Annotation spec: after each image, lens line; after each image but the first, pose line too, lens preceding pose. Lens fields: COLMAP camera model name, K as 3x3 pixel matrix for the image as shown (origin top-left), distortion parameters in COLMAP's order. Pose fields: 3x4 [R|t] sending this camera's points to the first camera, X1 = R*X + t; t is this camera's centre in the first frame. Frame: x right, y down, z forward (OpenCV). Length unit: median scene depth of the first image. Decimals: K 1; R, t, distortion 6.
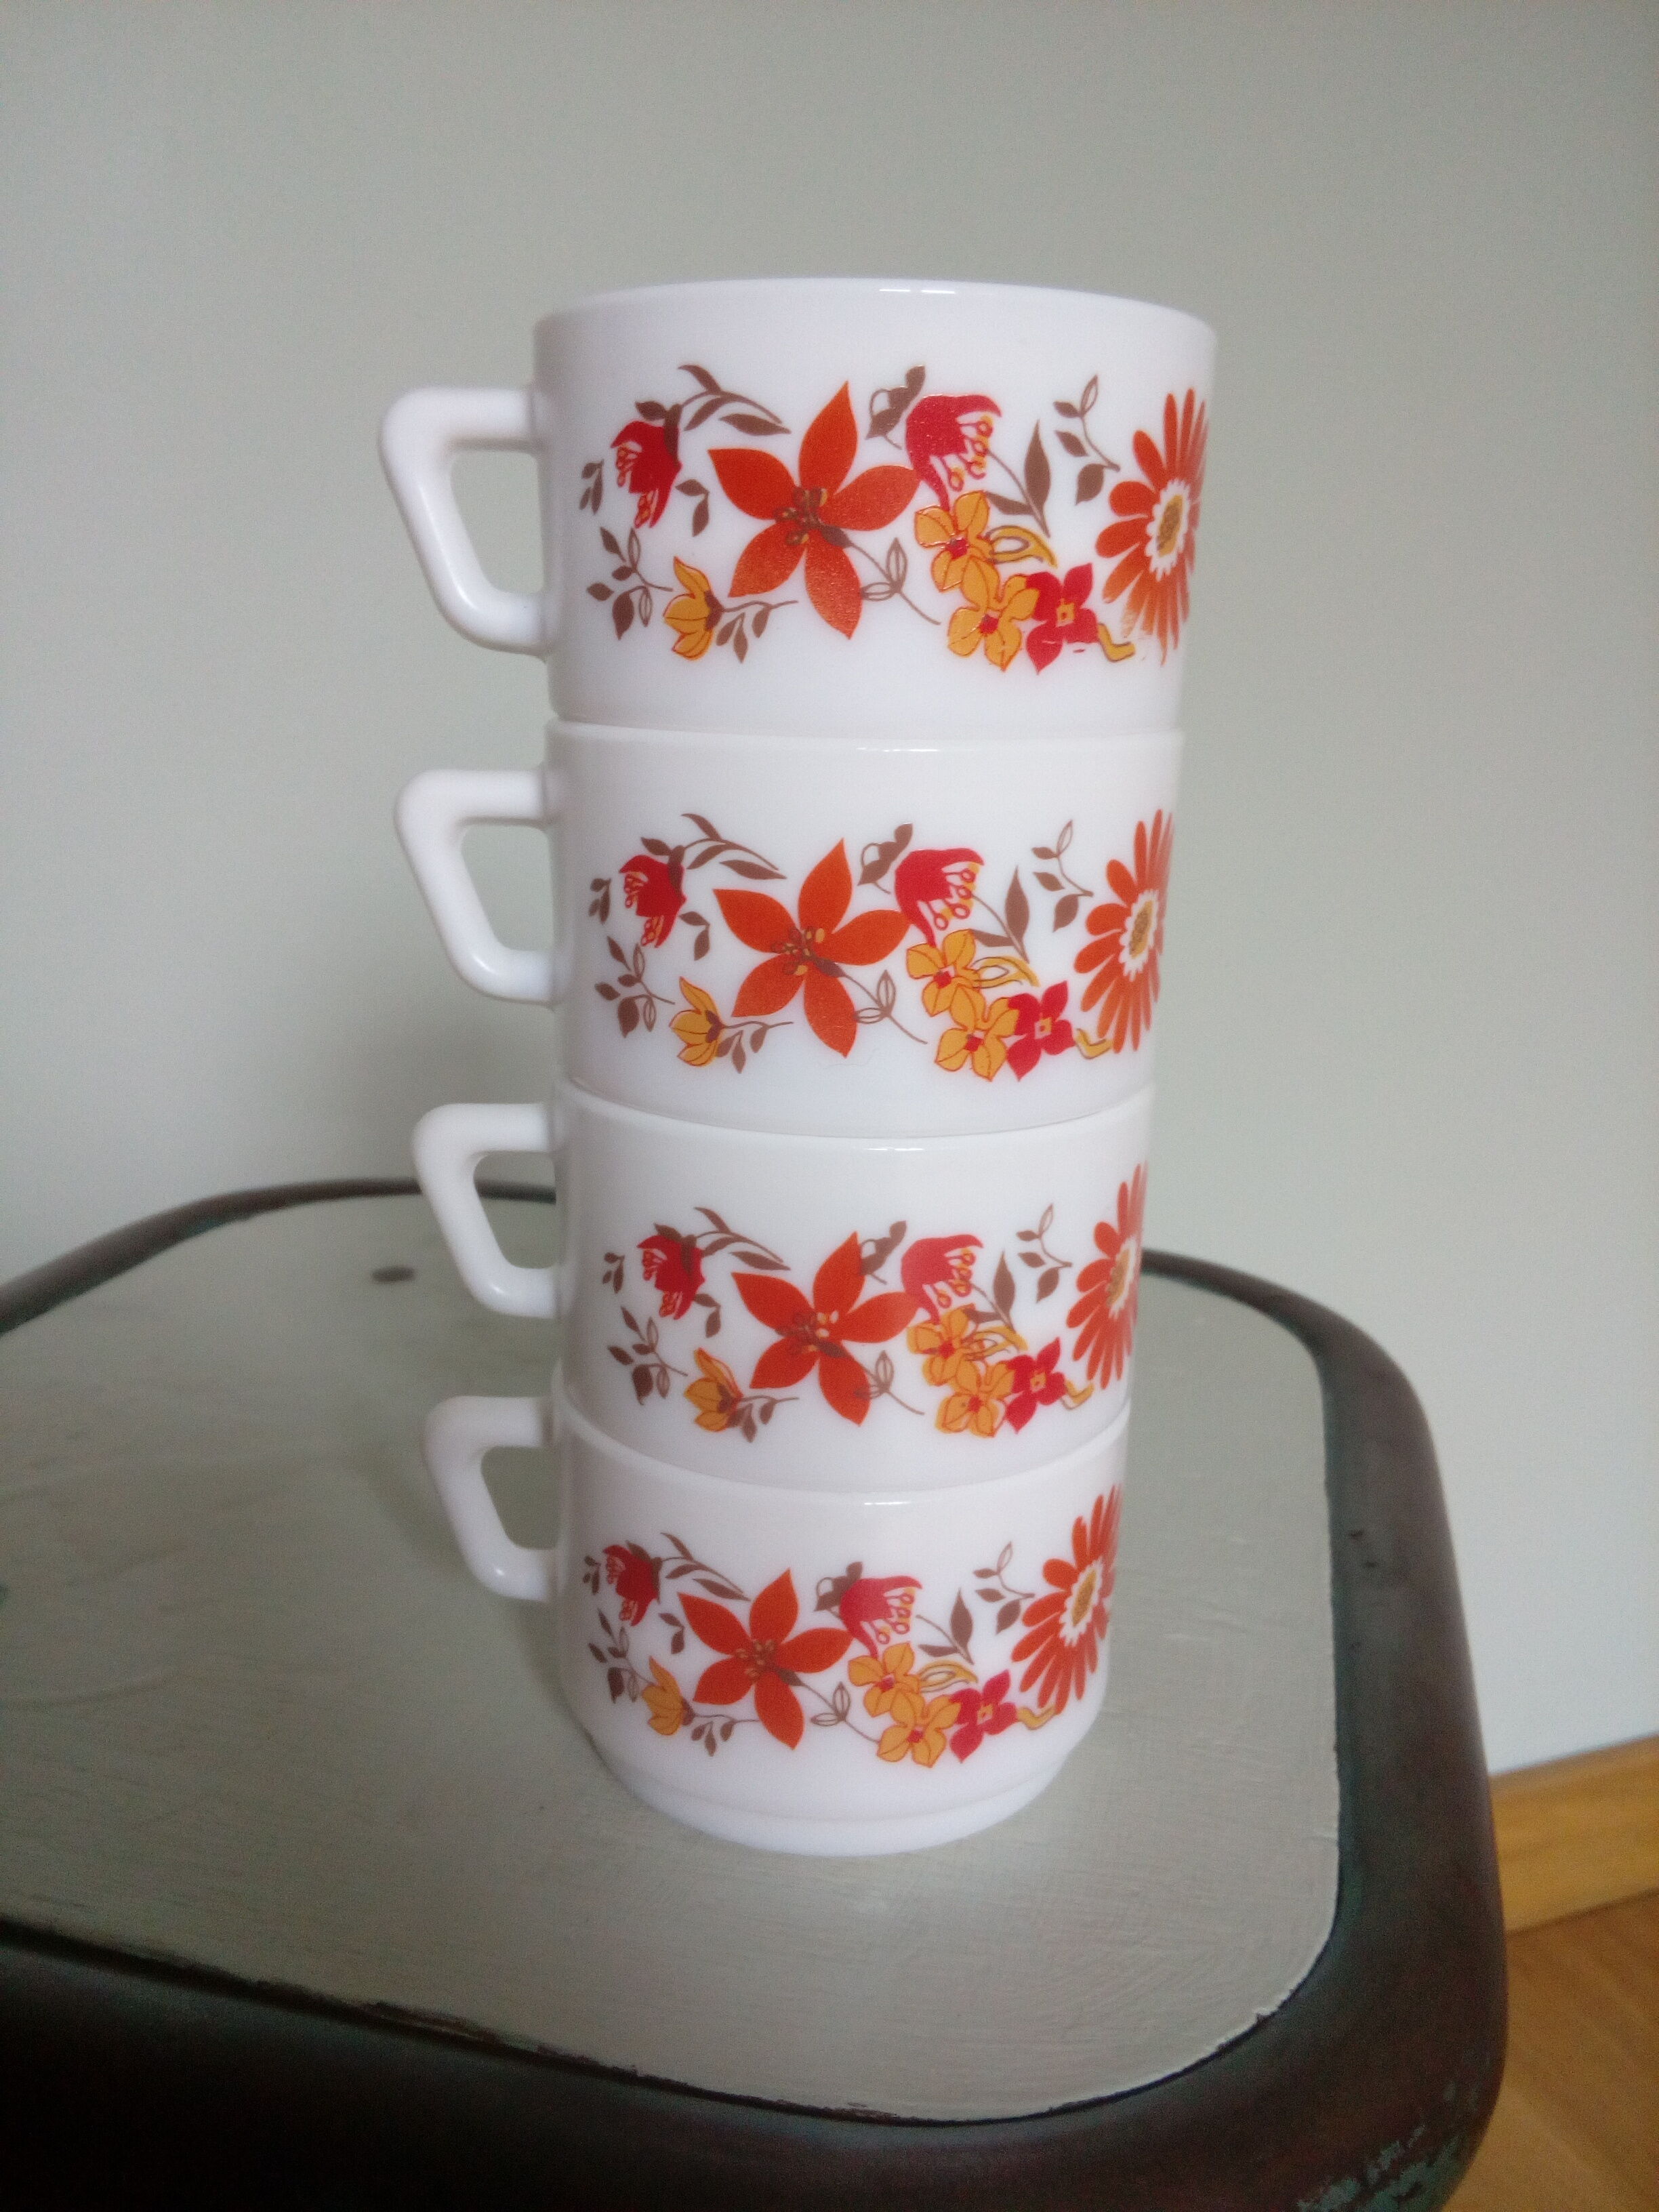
lens RADIAL K [[1646.2, 0, 829.5], [0, 1646.2, 1106.0], [0, 0, 1]] dist [0.100307, -0.001751]
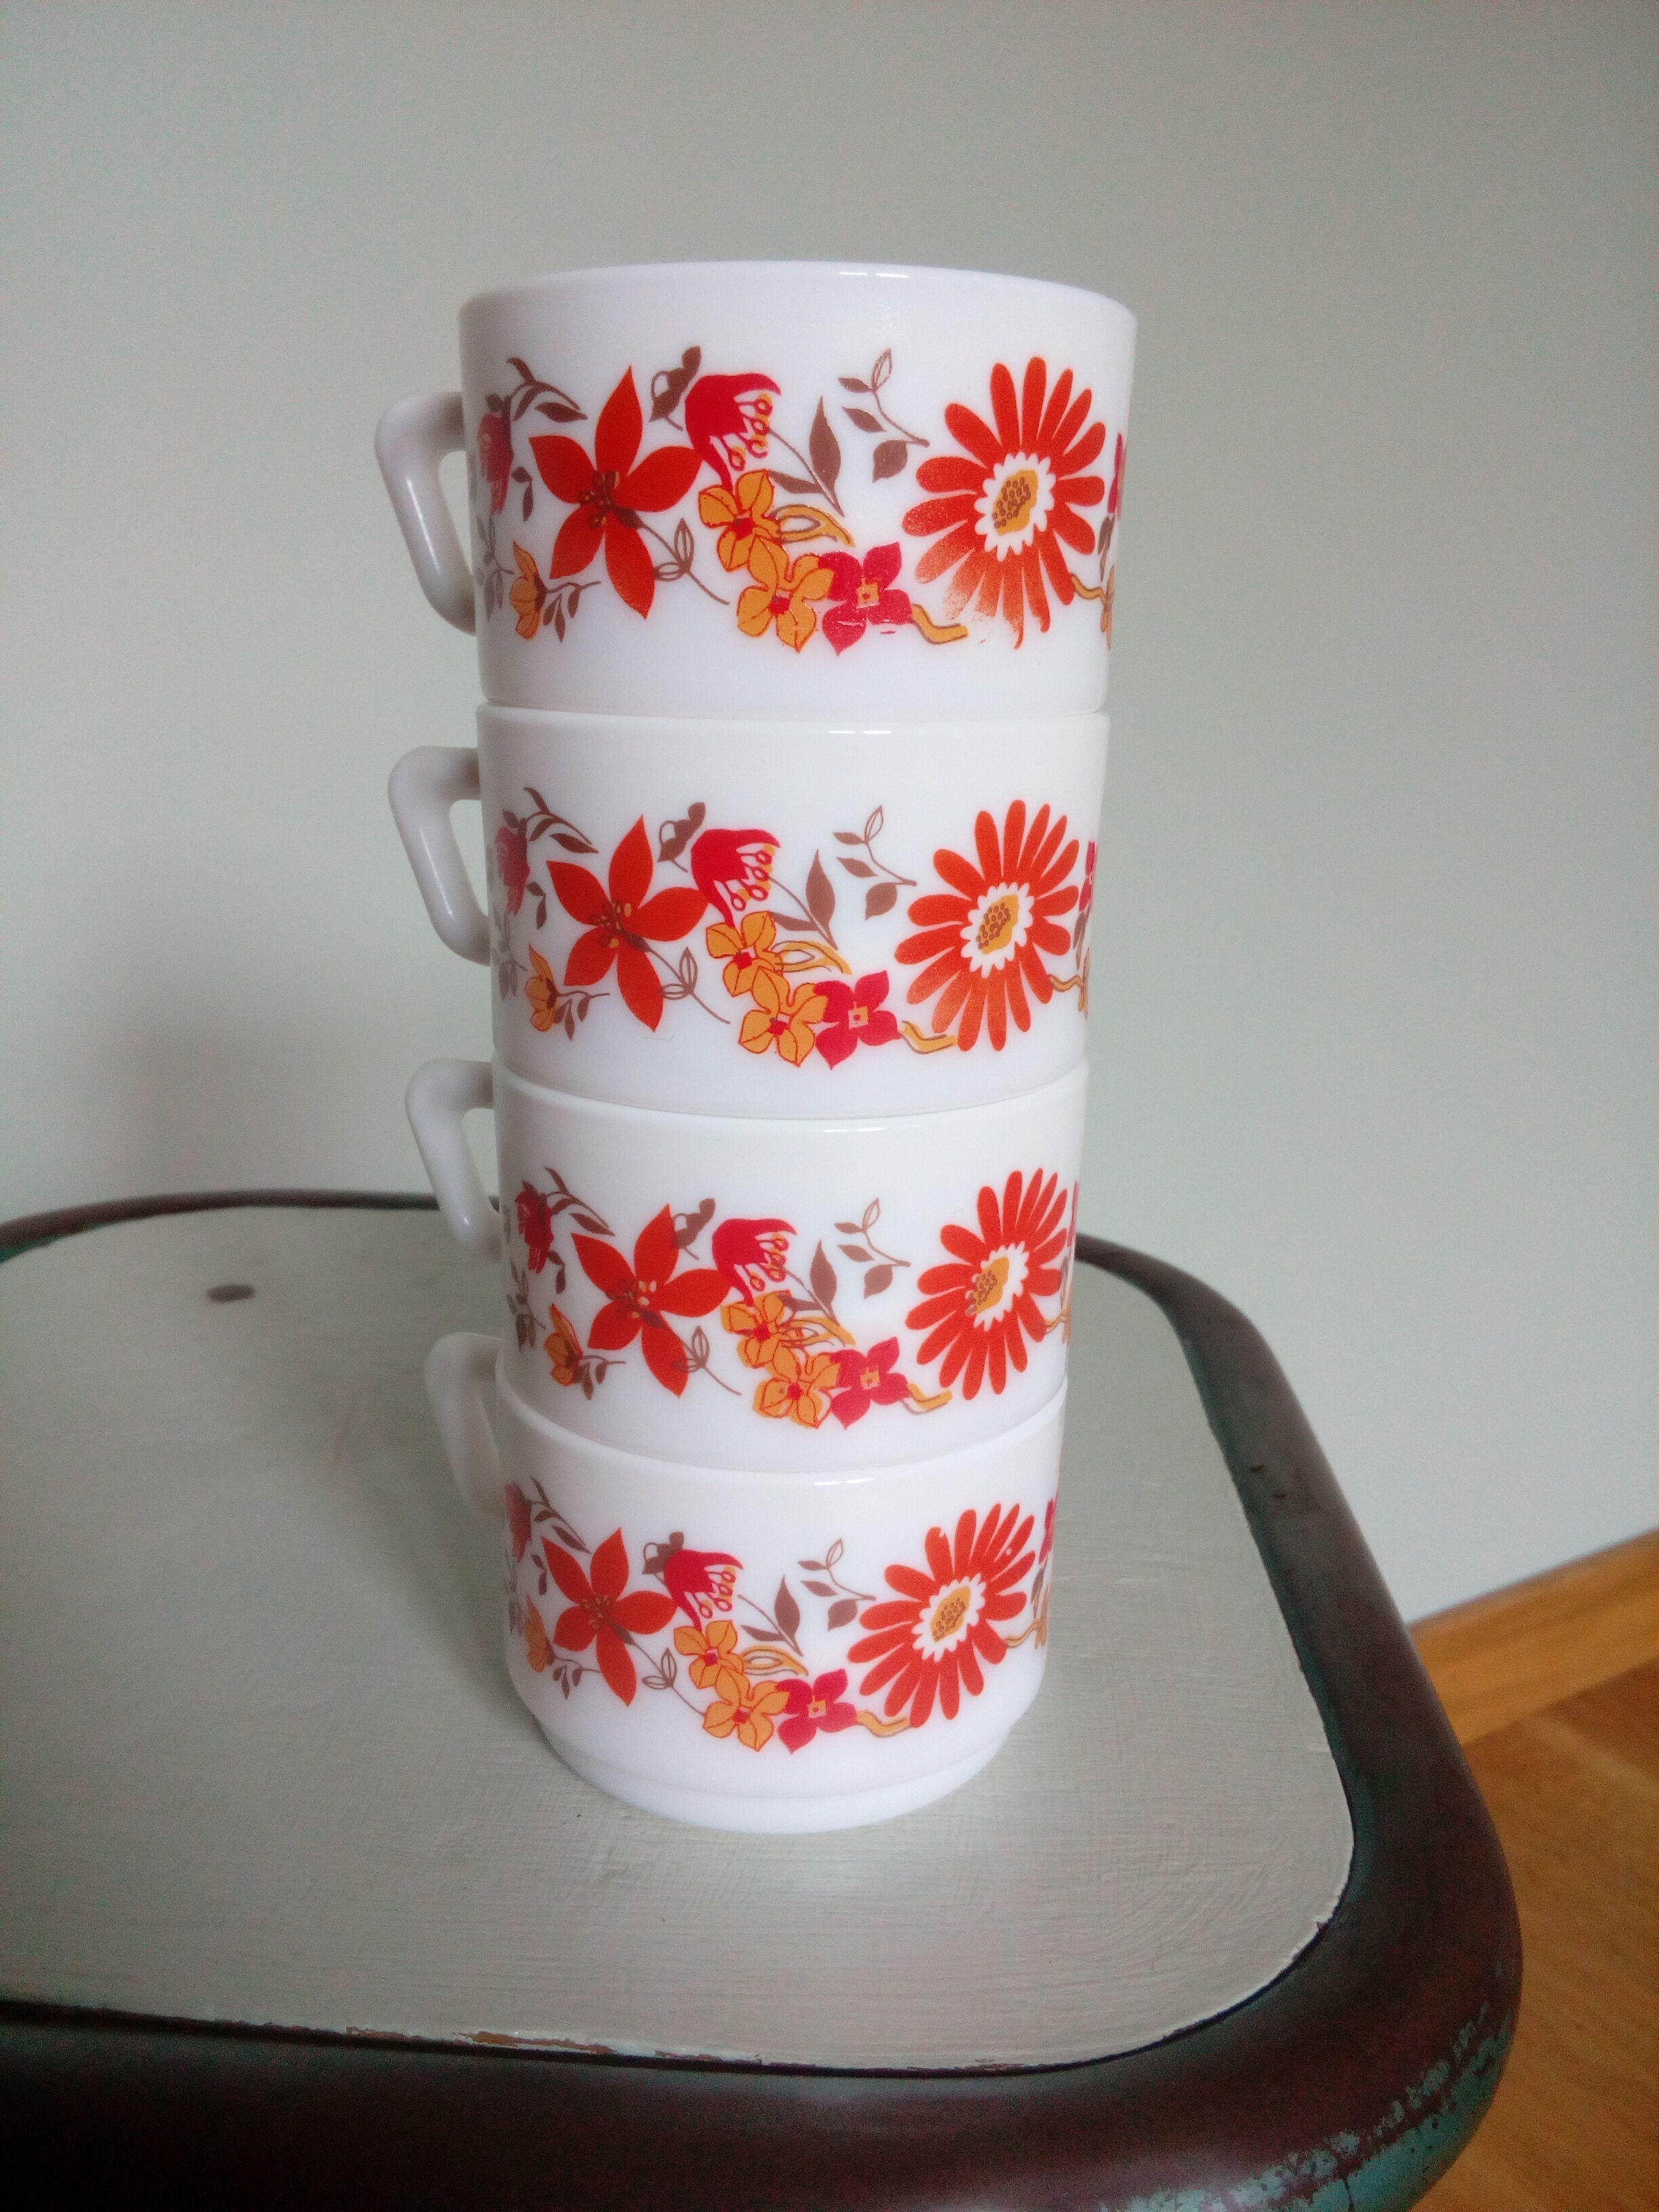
lens RADIAL K [[1646.2, 0, 829.5], [0, 1646.2, 1106.0], [0, 0, 1]] dist [0.100307, -0.001751]
pose [[0.948542, 0.084029, -0.305298, 0.410353], [-0.084802, 0.996340, 0.010754, -0.003582], [0.305084, 0.015689, 0.952196, 0.060539]]
